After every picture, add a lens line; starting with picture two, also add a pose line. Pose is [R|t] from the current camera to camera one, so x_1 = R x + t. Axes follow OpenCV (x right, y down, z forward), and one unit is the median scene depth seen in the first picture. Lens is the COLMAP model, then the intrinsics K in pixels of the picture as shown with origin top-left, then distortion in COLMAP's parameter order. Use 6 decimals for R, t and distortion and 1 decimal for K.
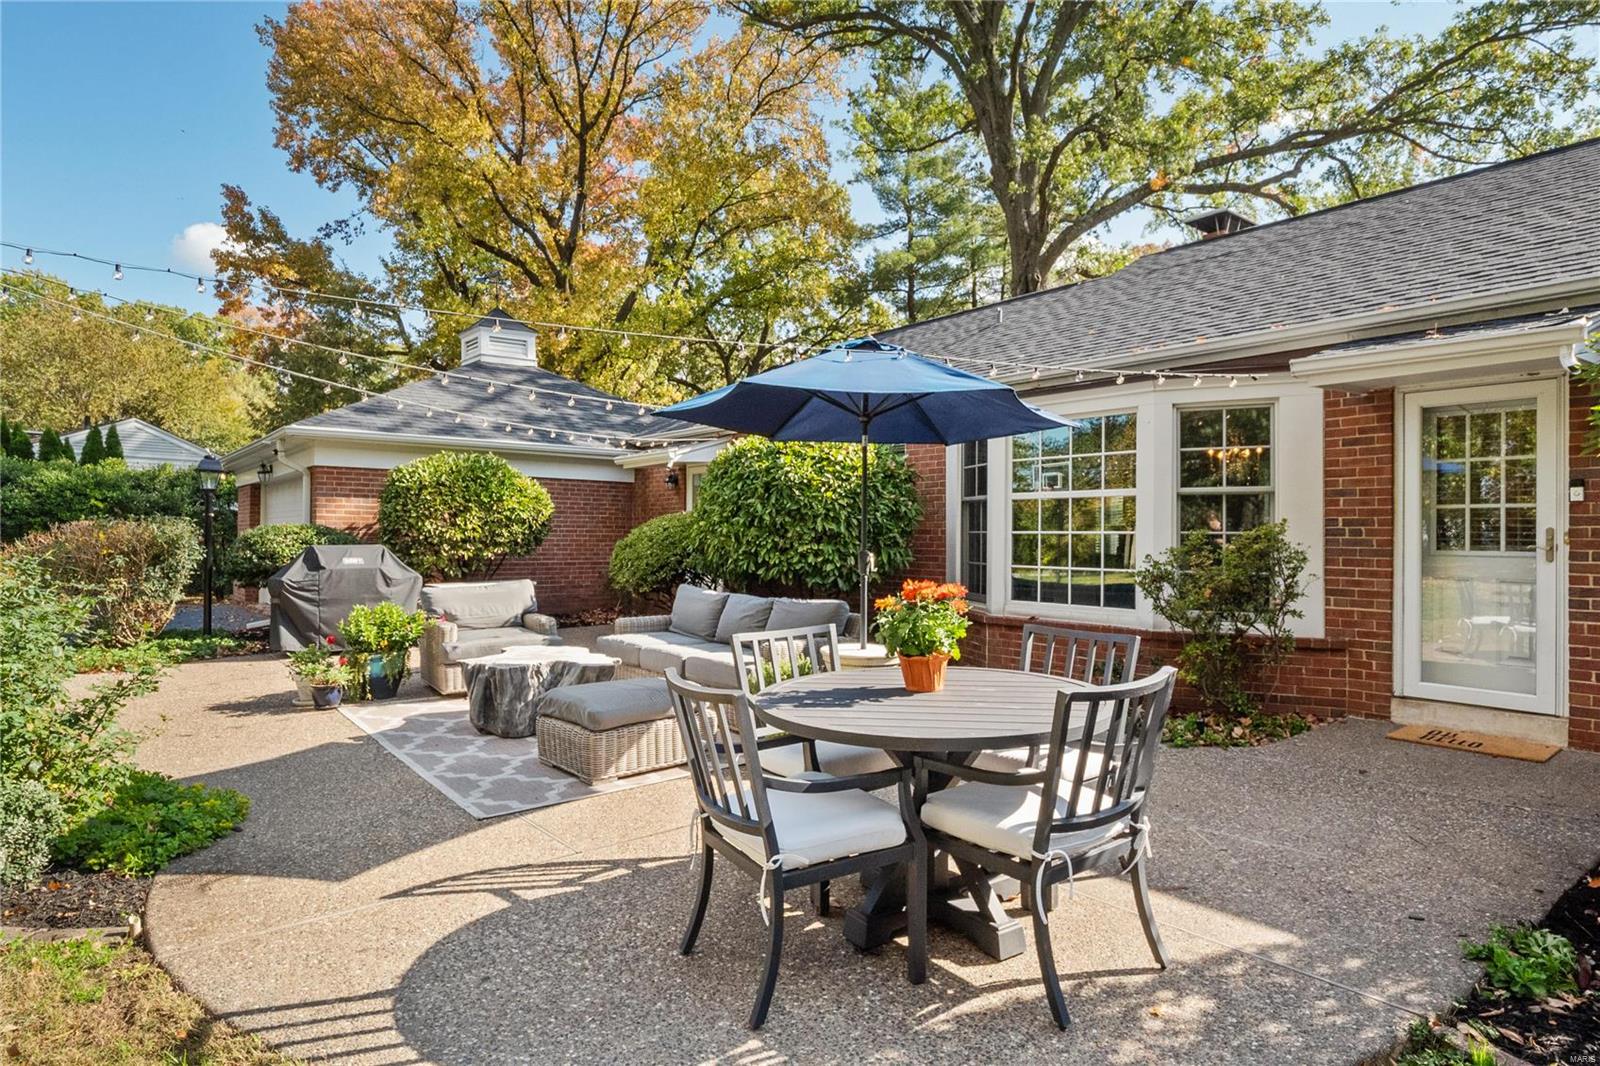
lens RADIAL K [[900.9, 0, 797.4], [0, 900.9, 532.5], [0, 0, 1]] dist [0.004636, -0.001417]
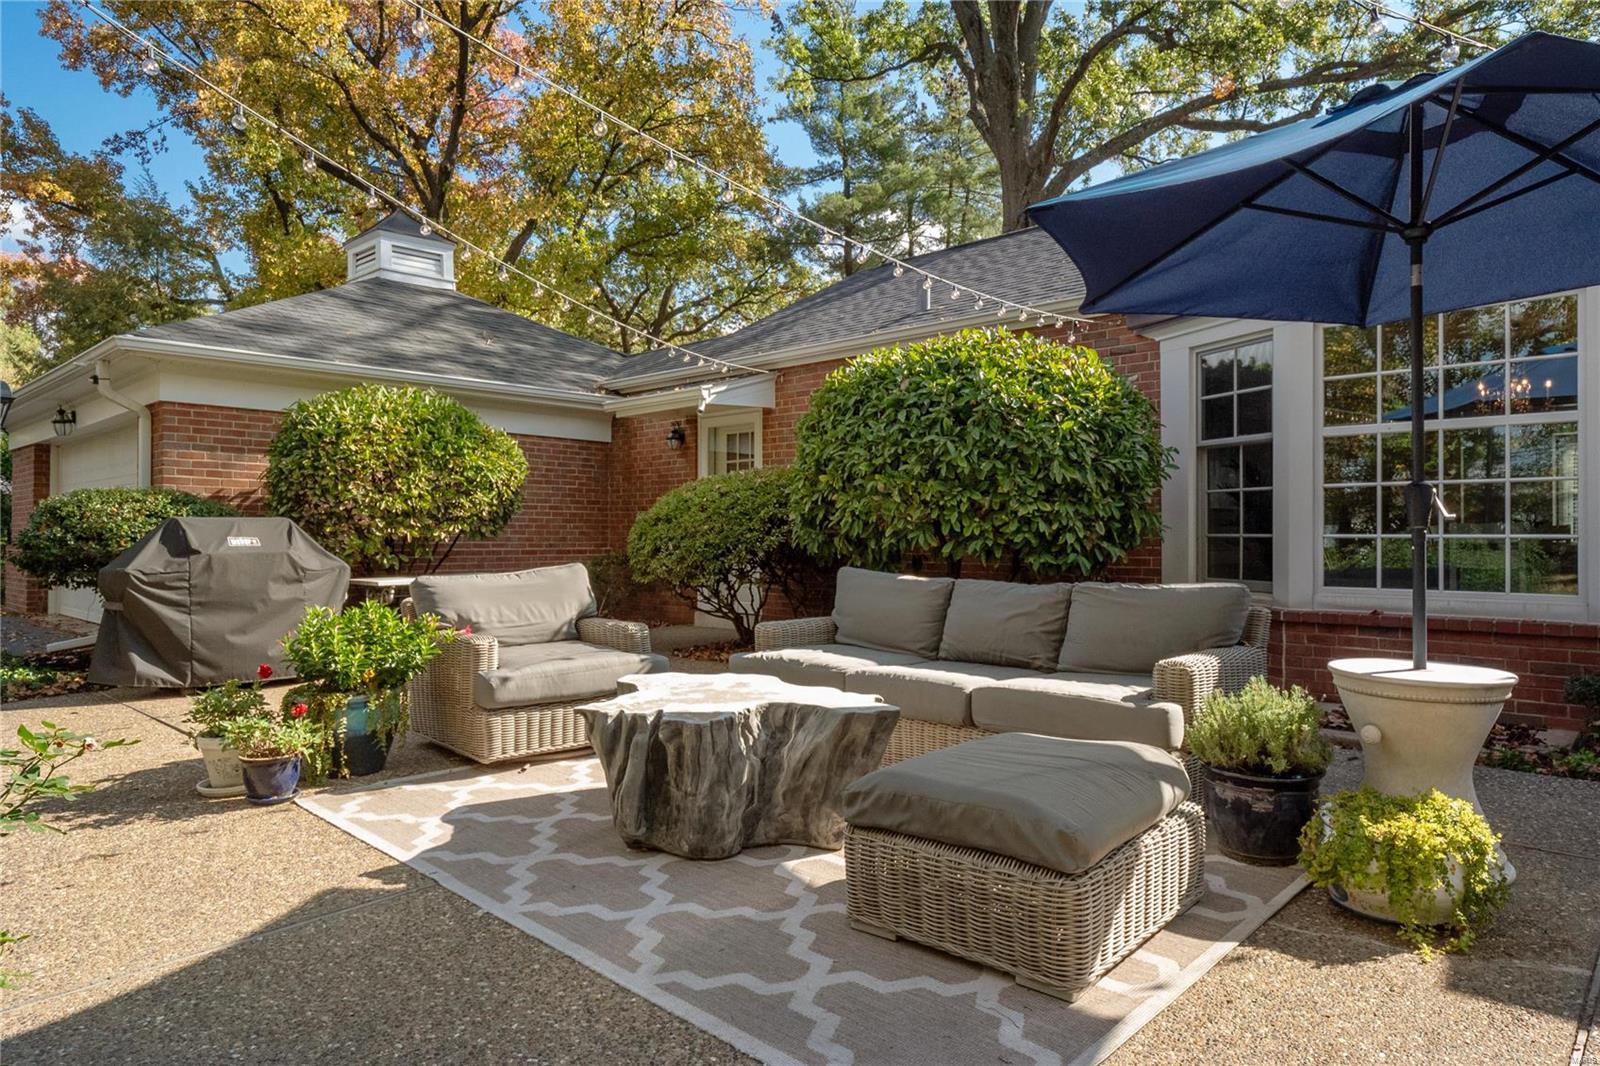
lens RADIAL K [[986.9, 0, 802.4], [0, 986.9, 535.6], [0, 0, 1]] dist [-0.002952, 0.005146]
pose [[0.990472, -0.004555, 0.137640, -0.174613], [0.003990, 0.999982, 0.004380, 0.022643], [-0.137657, -0.003789, 0.990473, 0.228766]]
